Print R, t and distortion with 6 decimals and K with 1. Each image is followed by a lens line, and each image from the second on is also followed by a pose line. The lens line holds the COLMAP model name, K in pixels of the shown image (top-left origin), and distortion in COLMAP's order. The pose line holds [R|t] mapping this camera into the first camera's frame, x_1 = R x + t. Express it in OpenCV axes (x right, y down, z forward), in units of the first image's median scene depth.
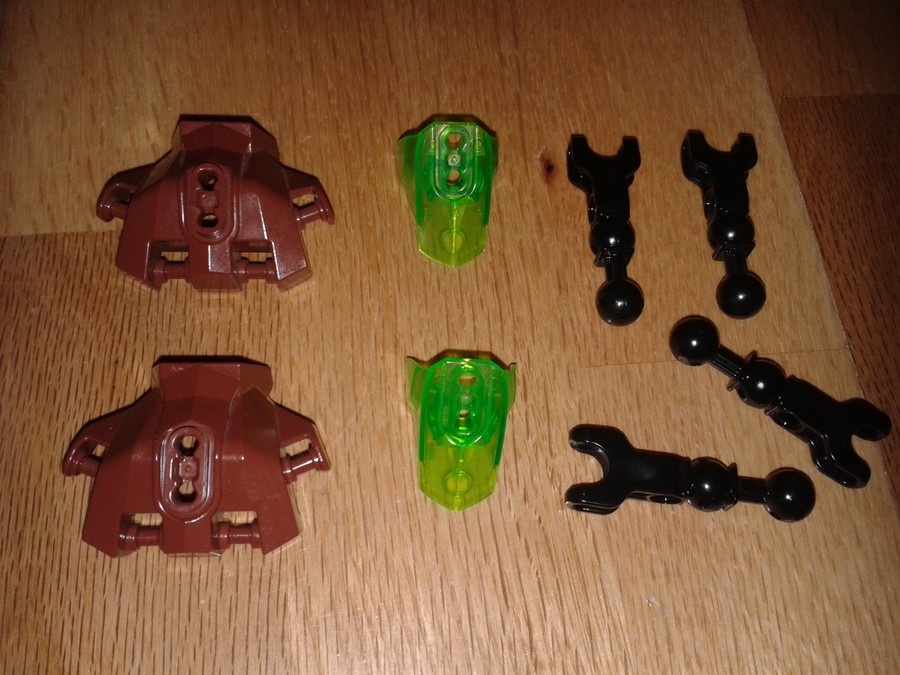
lens RADIAL K [[908.6, 0, 472.7], [0, 908.6, 323.7], [0, 0, 1]] dist [0.212320, -0.593370]
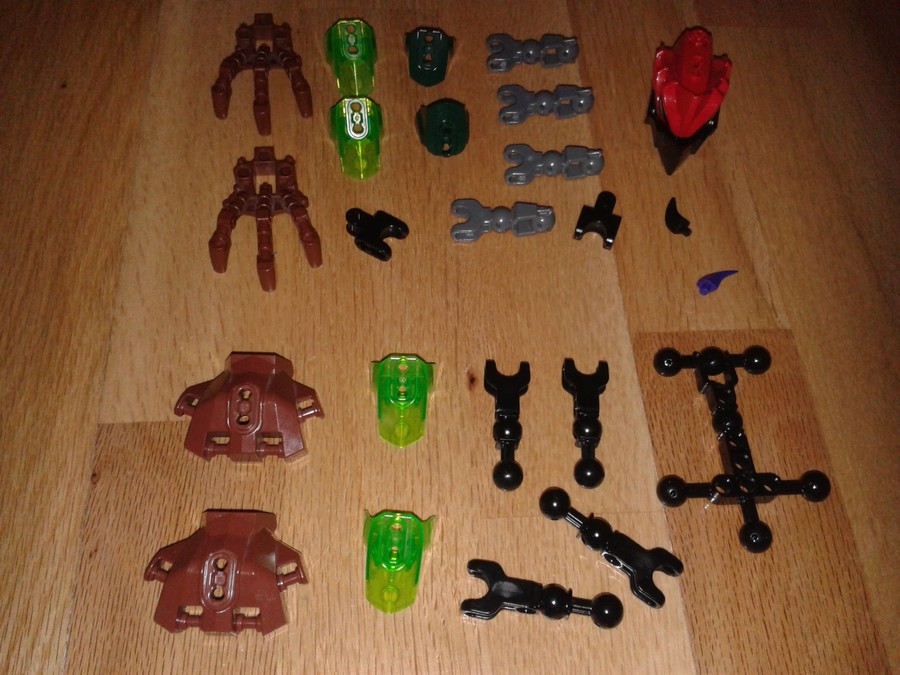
lens RADIAL K [[908.6, 0, 472.7], [0, 908.6, 323.7], [0, 0, 1]] dist [0.212320, -0.593370]
pose [[0.998583, 0.020888, -0.048952, 0.173625], [-0.027236, 0.990765, -0.132827, -0.070508], [0.045725, 0.133972, 0.989930, -0.548529]]
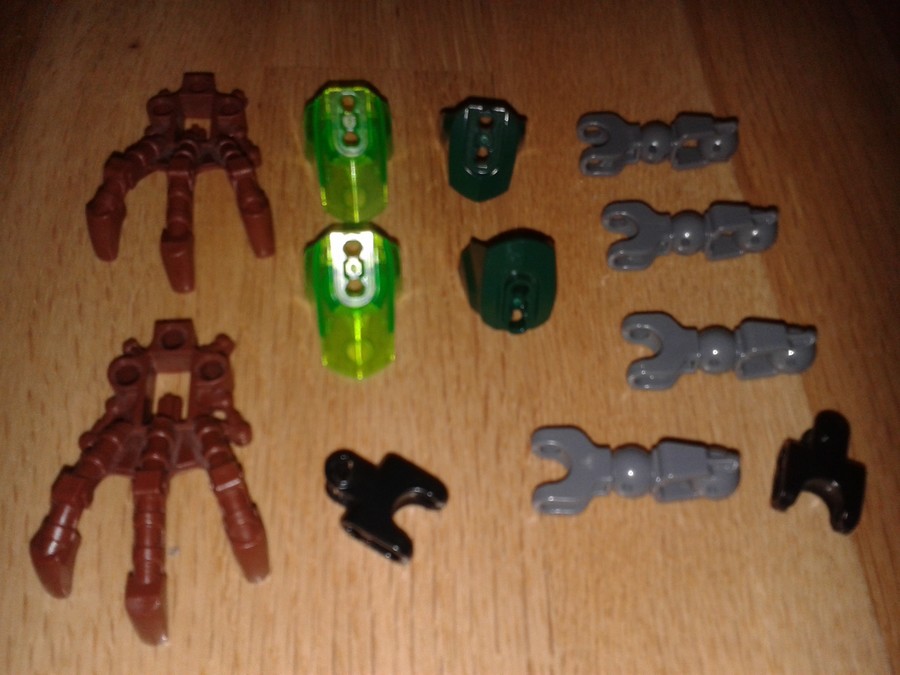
lens RADIAL K [[908.6, 0, 472.7], [0, 908.6, 323.7], [0, 0, 1]] dist [0.212320, -0.593370]
pose [[0.997972, 0.032307, -0.054843, 0.021704], [-0.042539, 0.979458, -0.197110, -0.481821], [0.047349, 0.199043, 0.978846, 0.294642]]
